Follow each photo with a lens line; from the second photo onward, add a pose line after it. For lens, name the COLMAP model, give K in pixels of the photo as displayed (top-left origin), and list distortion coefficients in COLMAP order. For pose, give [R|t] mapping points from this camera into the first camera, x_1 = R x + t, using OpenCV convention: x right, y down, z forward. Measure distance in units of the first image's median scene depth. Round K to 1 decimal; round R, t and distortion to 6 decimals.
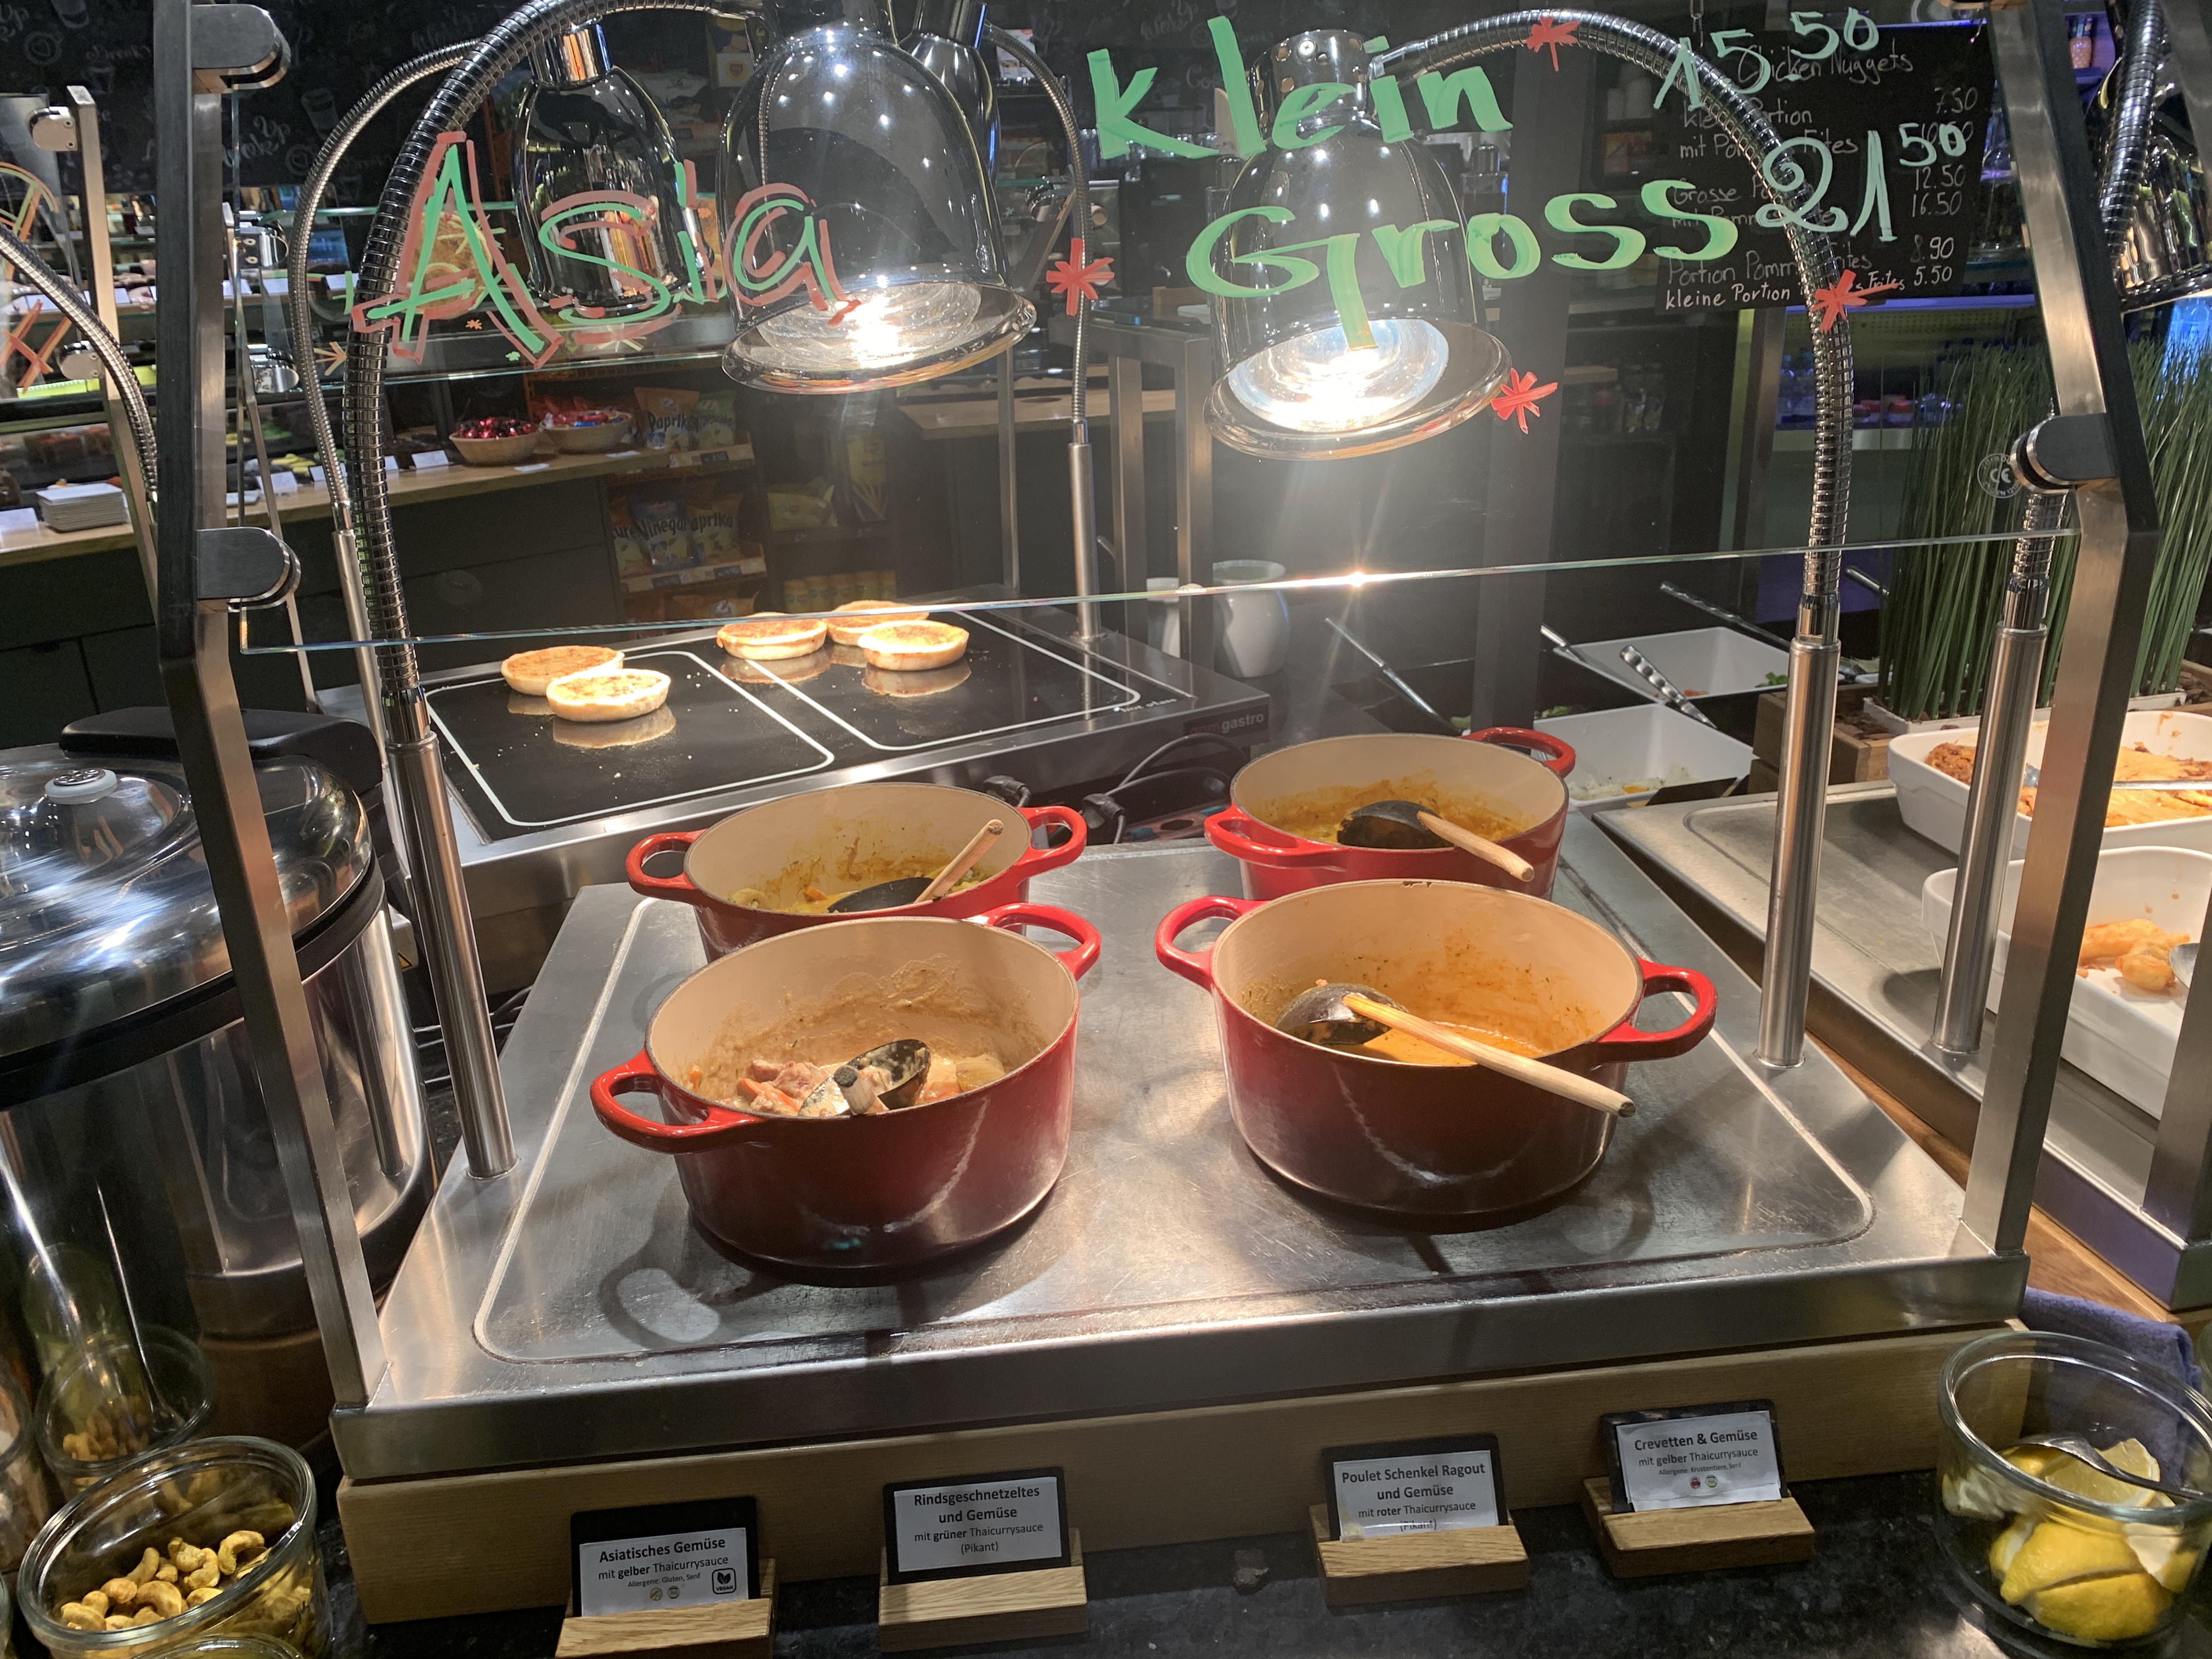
lens RADIAL K [[1700.3, 0, 1106.0], [0, 1700.3, 829.5], [0, 0, 1]] dist [0.012156, -0.003751]
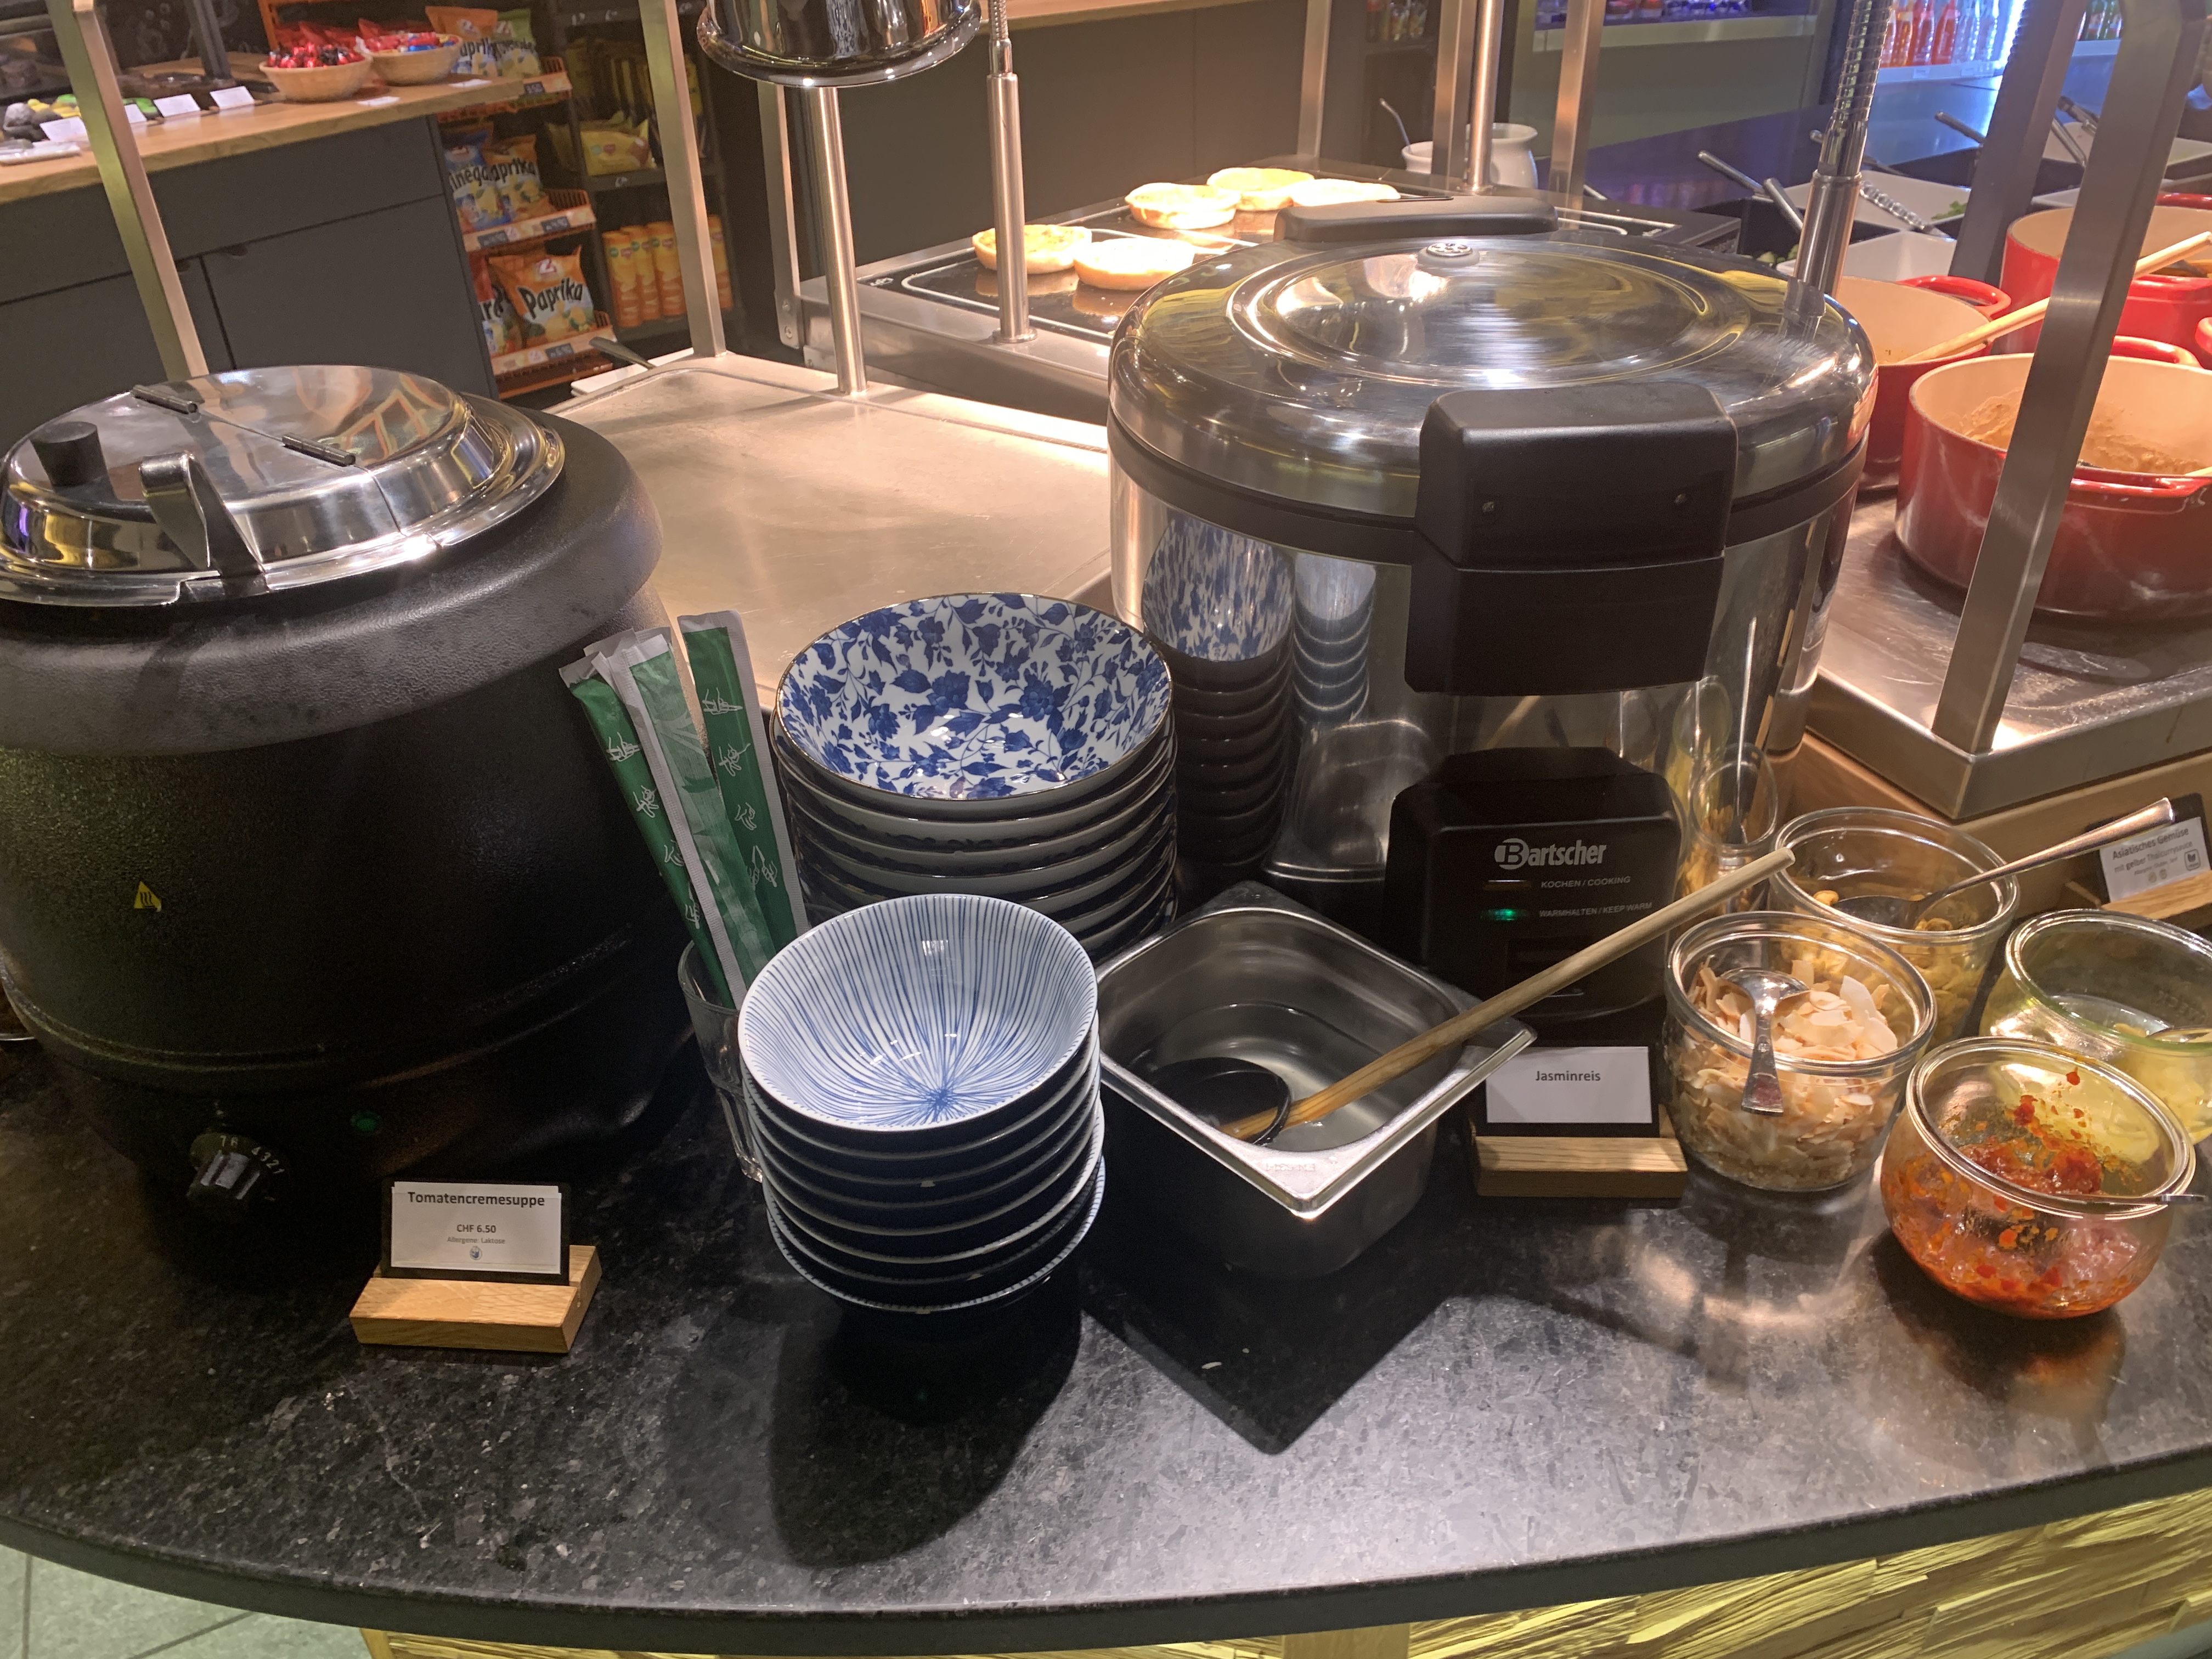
lens RADIAL K [[1700.3, 0, 1106.0], [0, 1700.3, 829.5], [0, 0, 1]] dist [0.012156, -0.003751]
pose [[0.954097, -0.149863, 0.259306, -0.229586], [0.101247, 0.976224, 0.191667, 0.018440], [-0.281865, -0.156615, 0.946585, 0.010150]]
